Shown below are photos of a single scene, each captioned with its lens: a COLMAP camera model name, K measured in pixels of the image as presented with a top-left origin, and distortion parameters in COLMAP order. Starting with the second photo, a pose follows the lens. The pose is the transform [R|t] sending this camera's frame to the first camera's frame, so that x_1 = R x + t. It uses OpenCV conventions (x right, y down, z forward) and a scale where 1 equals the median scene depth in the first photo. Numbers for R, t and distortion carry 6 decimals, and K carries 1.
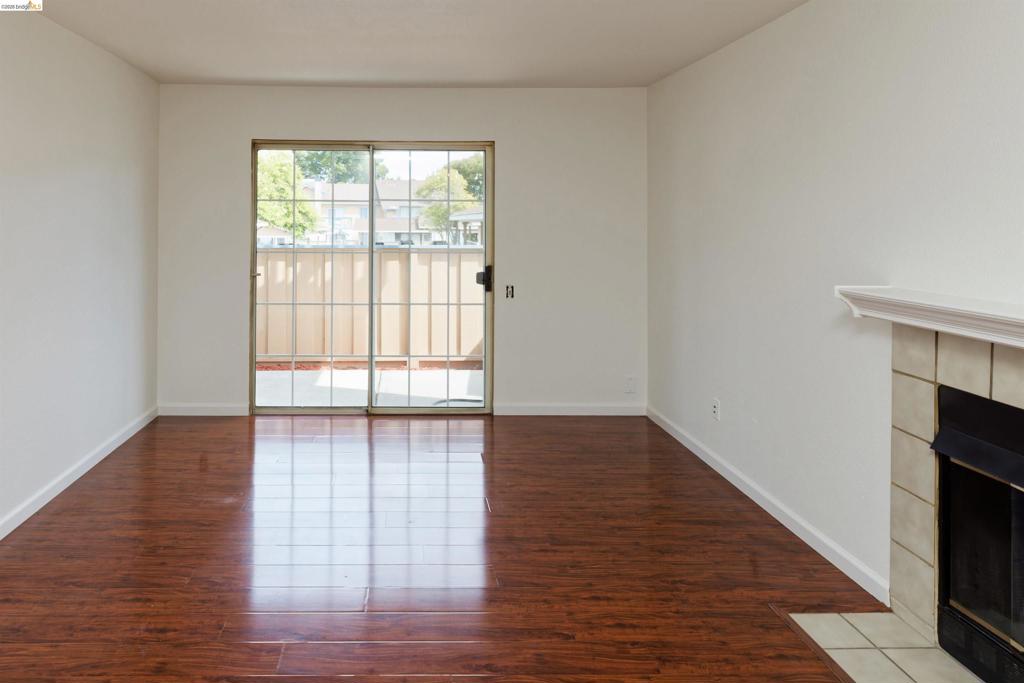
lens RADIAL K [[665.2, 0, 428.4], [0, 665.2, 216.4], [0, 0, 1]] dist [0.001114, 0.006621]
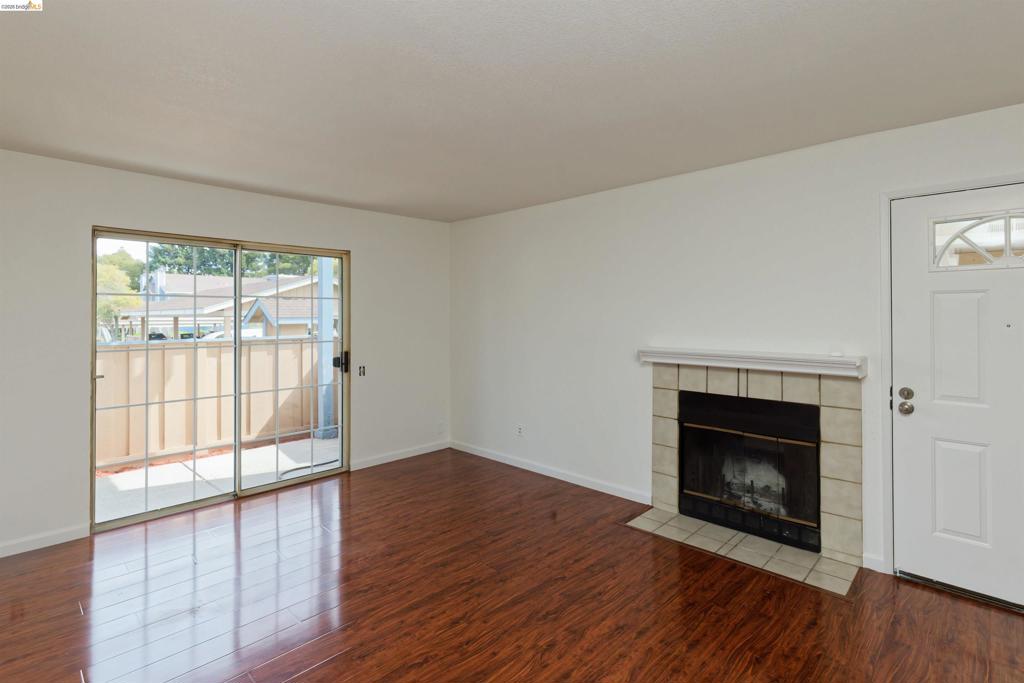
lens RADIAL K [[493.1, 0, 533.3], [0, 493.1, 315.7], [0, 0, 1]] dist [0.011812, -0.000834]
pose [[0.703130, -0.007301, 0.711024, -0.320407], [0.002034, 0.999964, 0.008257, 0.000908], [-0.711059, -0.004360, 0.703119, 0.111335]]
